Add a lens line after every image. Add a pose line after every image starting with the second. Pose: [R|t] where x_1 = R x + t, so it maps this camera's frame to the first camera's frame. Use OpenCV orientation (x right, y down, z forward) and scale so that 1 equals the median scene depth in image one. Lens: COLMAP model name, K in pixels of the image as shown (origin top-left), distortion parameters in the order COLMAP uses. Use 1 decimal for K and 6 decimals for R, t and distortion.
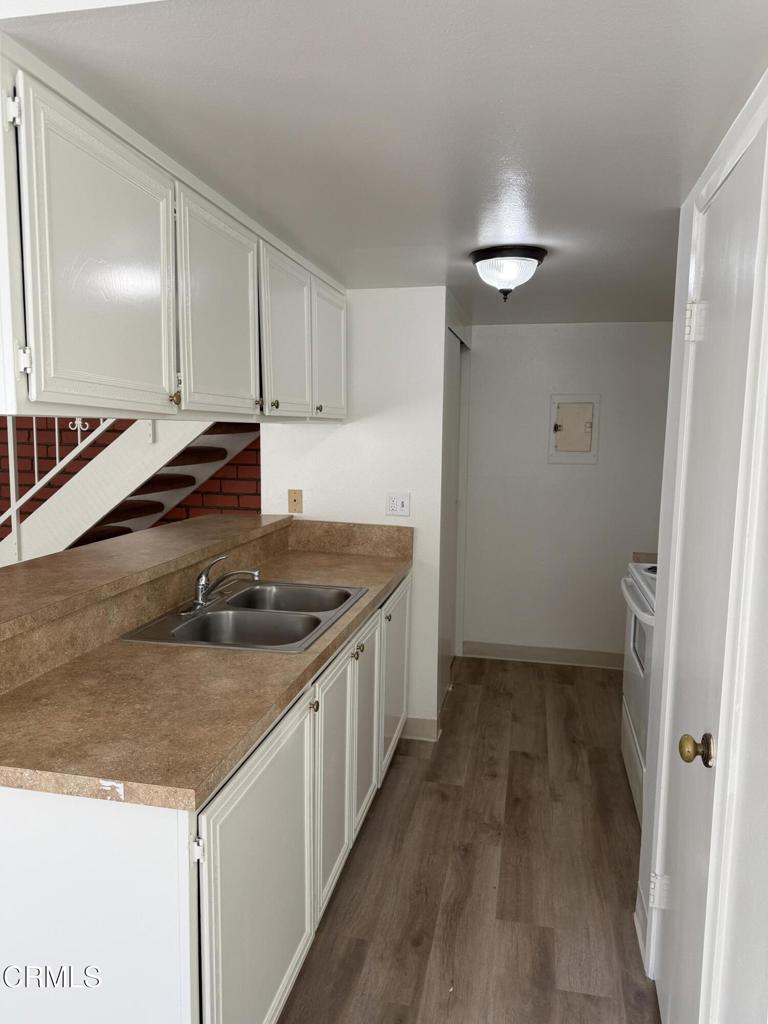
lens RADIAL K [[717.1, 0, 384.5], [0, 717.1, 511.6], [0, 0, 1]] dist [0.059471, -0.080123]
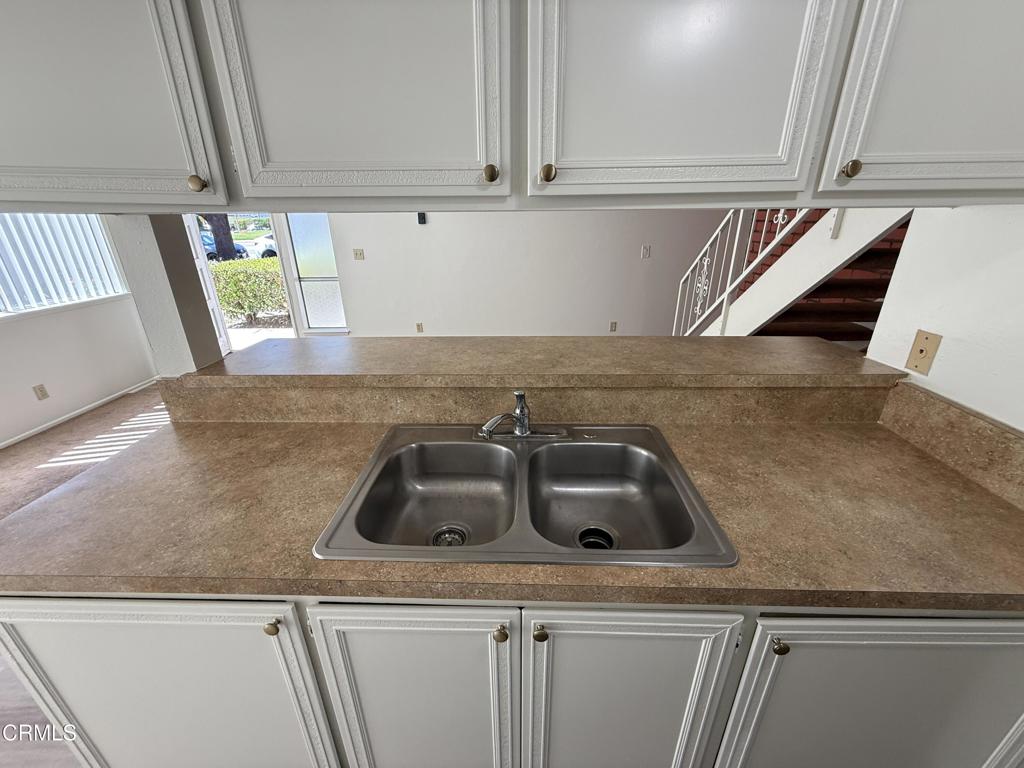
lens RADIAL K [[406.5, 0, 509.2], [0, 406.5, 379.8], [0, 0, 1]] dist [-0.001107, 0.000040]
pose [[0.174408, 0.354848, -0.918512, 0.113882], [-0.103385, 0.934252, 0.341298, -0.064342], [0.979231, 0.035435, 0.199627, 0.554438]]
